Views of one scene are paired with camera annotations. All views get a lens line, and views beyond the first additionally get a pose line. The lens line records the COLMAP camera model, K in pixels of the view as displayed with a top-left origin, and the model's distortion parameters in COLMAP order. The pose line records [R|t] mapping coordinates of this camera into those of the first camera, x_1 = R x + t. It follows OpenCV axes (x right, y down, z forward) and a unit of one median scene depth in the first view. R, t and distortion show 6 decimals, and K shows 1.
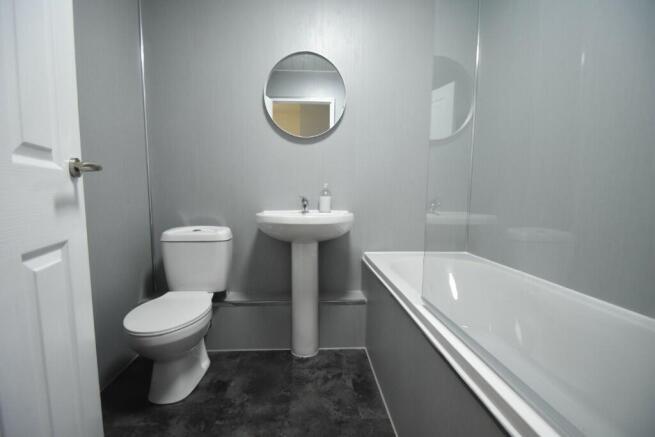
lens RADIAL K [[291.3, 0, 327.5], [0, 291.3, 218.5], [0, 0, 1]] dist [0.002188, 0.000001]
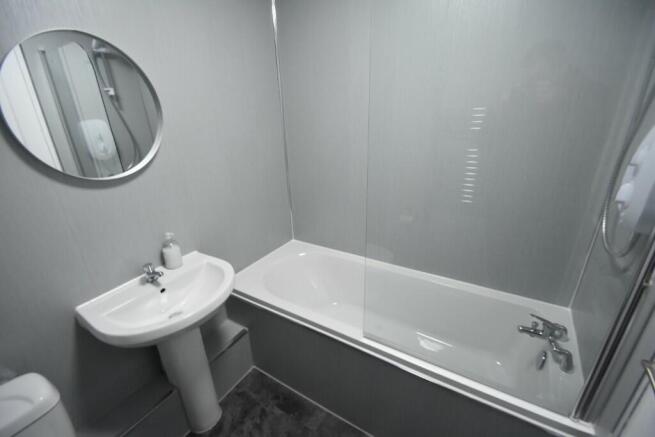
lens RADIAL K [[291.3, 0, 327.5], [0, 291.3, 218.5], [0, 0, 1]] dist [0.002188, 0.000001]
pose [[0.579951, -0.321525, 0.748518, -0.368889], [0.102941, 0.940378, 0.324180, -0.411110], [-0.808122, -0.110955, 0.578471, 0.273219]]
